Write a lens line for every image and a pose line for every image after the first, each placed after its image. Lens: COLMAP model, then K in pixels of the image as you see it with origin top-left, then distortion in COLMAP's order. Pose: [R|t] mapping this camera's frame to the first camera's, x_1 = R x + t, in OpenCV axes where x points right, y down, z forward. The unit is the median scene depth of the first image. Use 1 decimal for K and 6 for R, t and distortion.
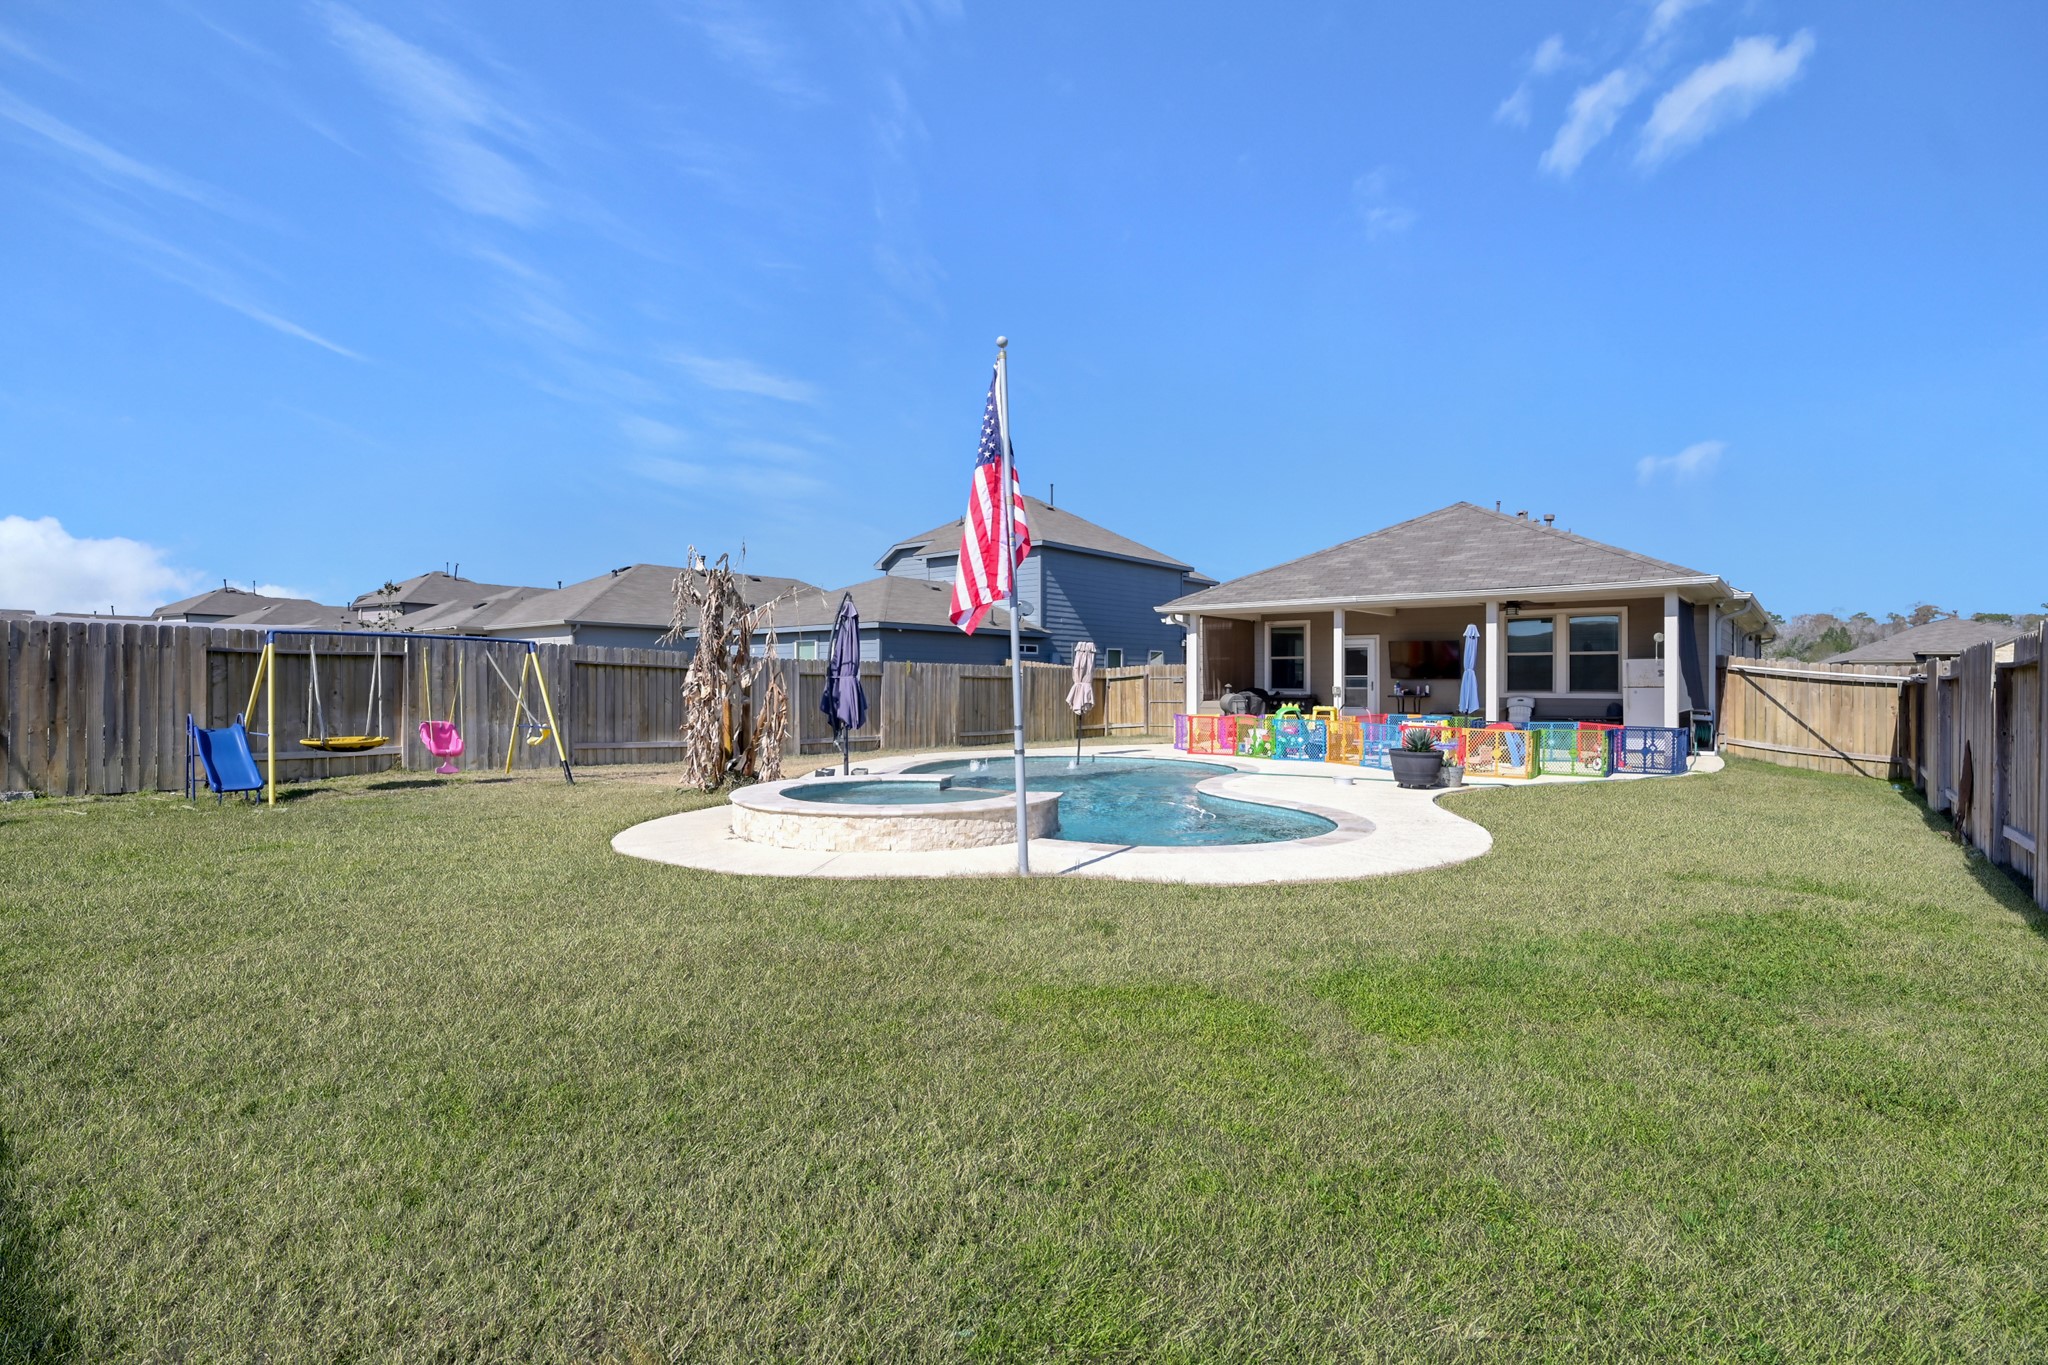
lens RADIAL K [[982.7, 0, 1019.8], [0, 982.7, 677.3], [0, 0, 1]] dist [0.001353, 0.000109]
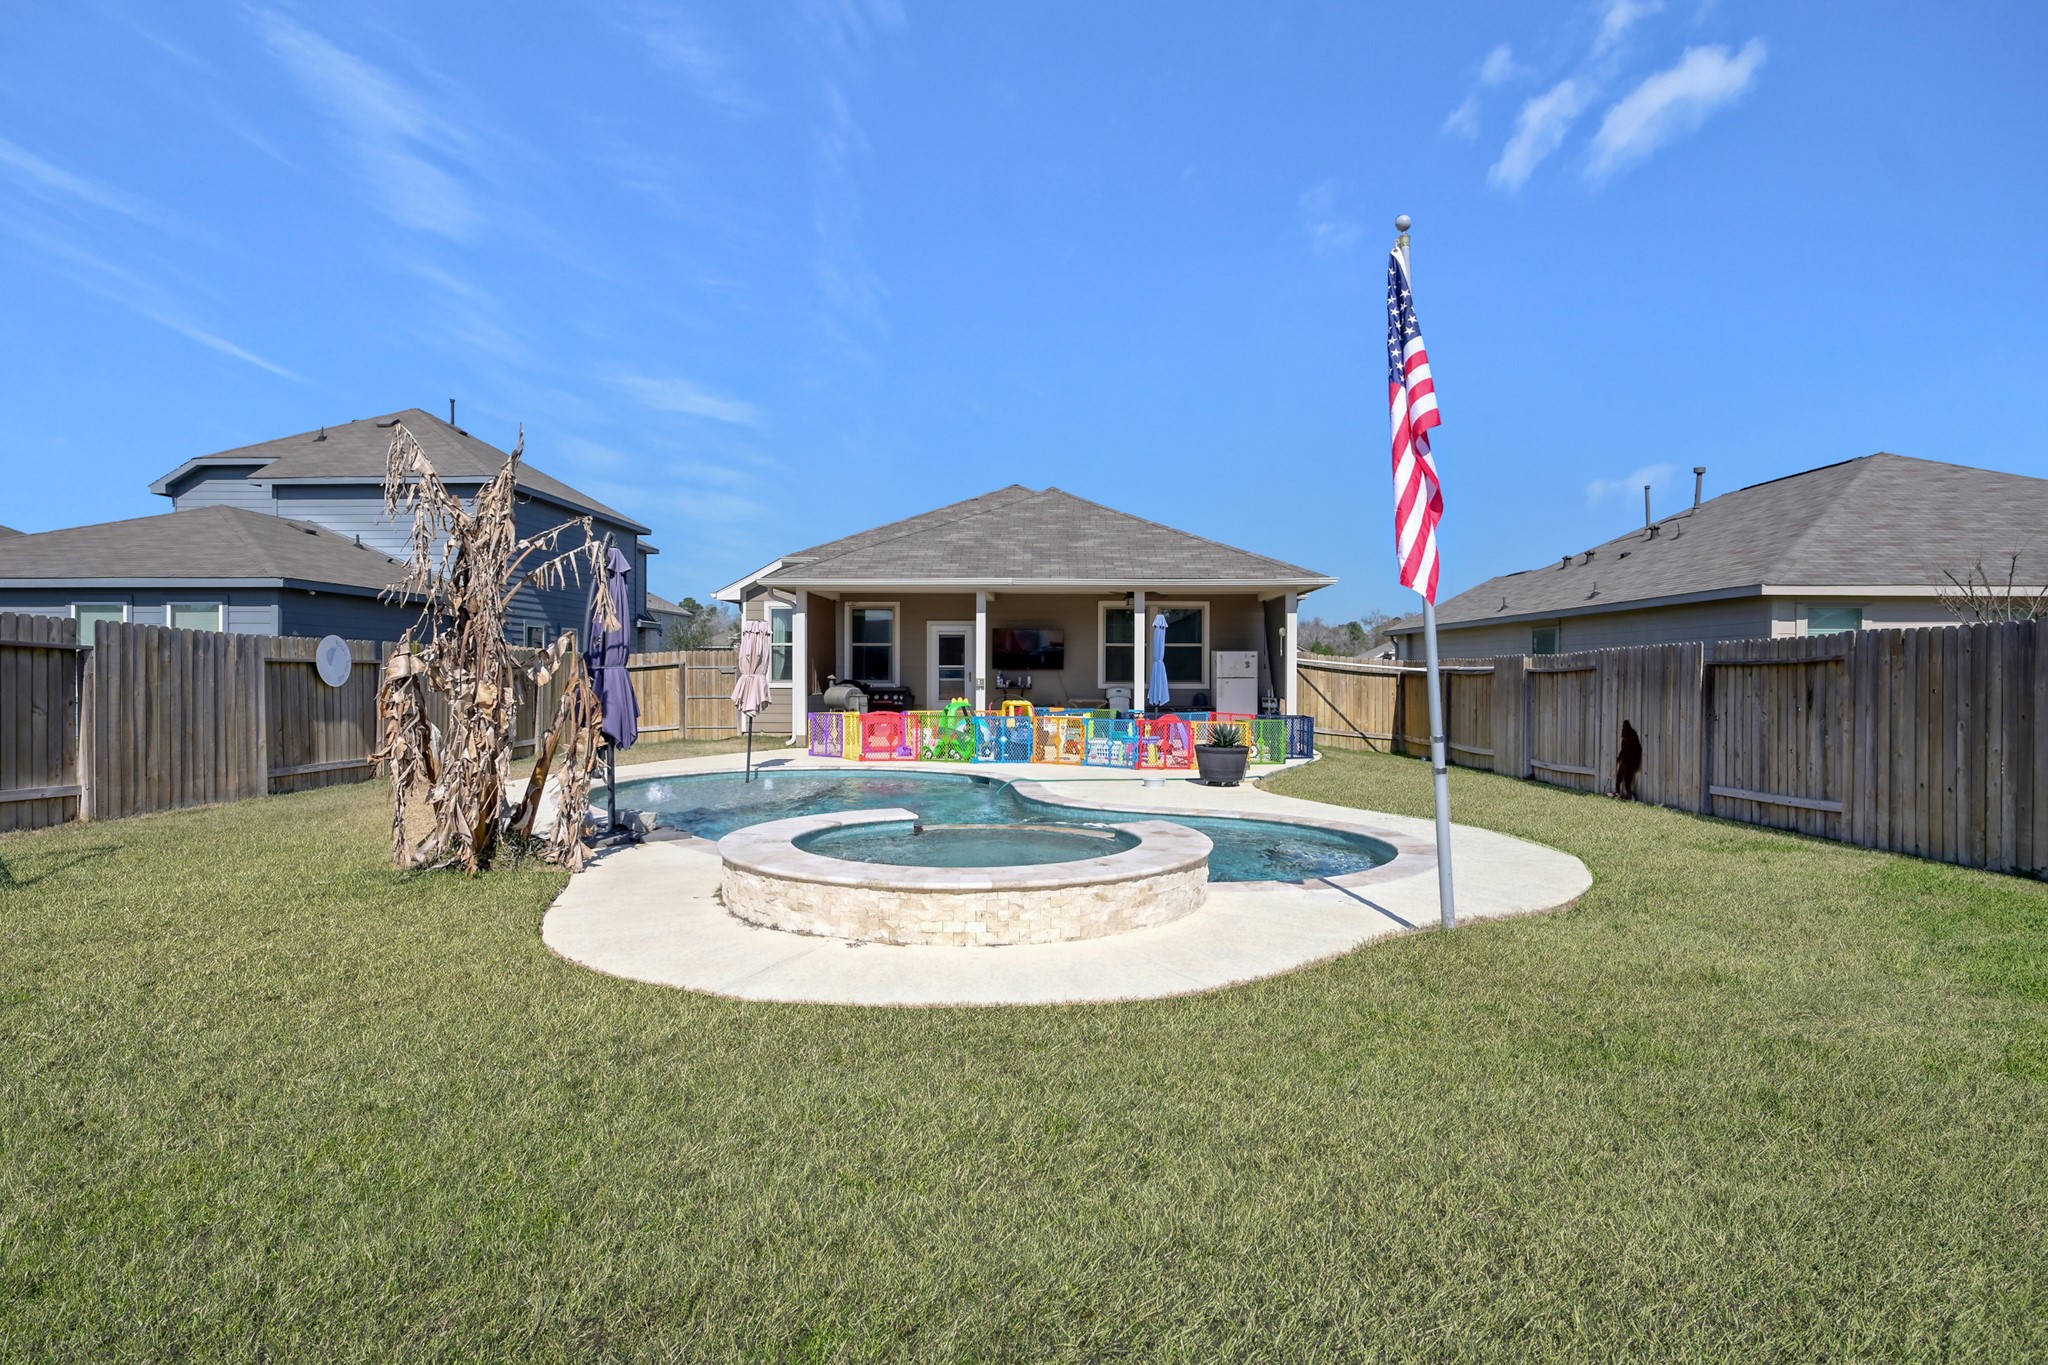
lens RADIAL K [[1108.8, 0, 1022.1], [0, 1108.8, 681.9], [0, 0, 1]] dist [-0.008126, -0.000034]
pose [[0.784447, -0.005976, 0.620167, -0.310120], [-0.003493, 0.999895, 0.014054, -0.001606], [-0.620186, -0.013191, 0.784344, 0.207797]]
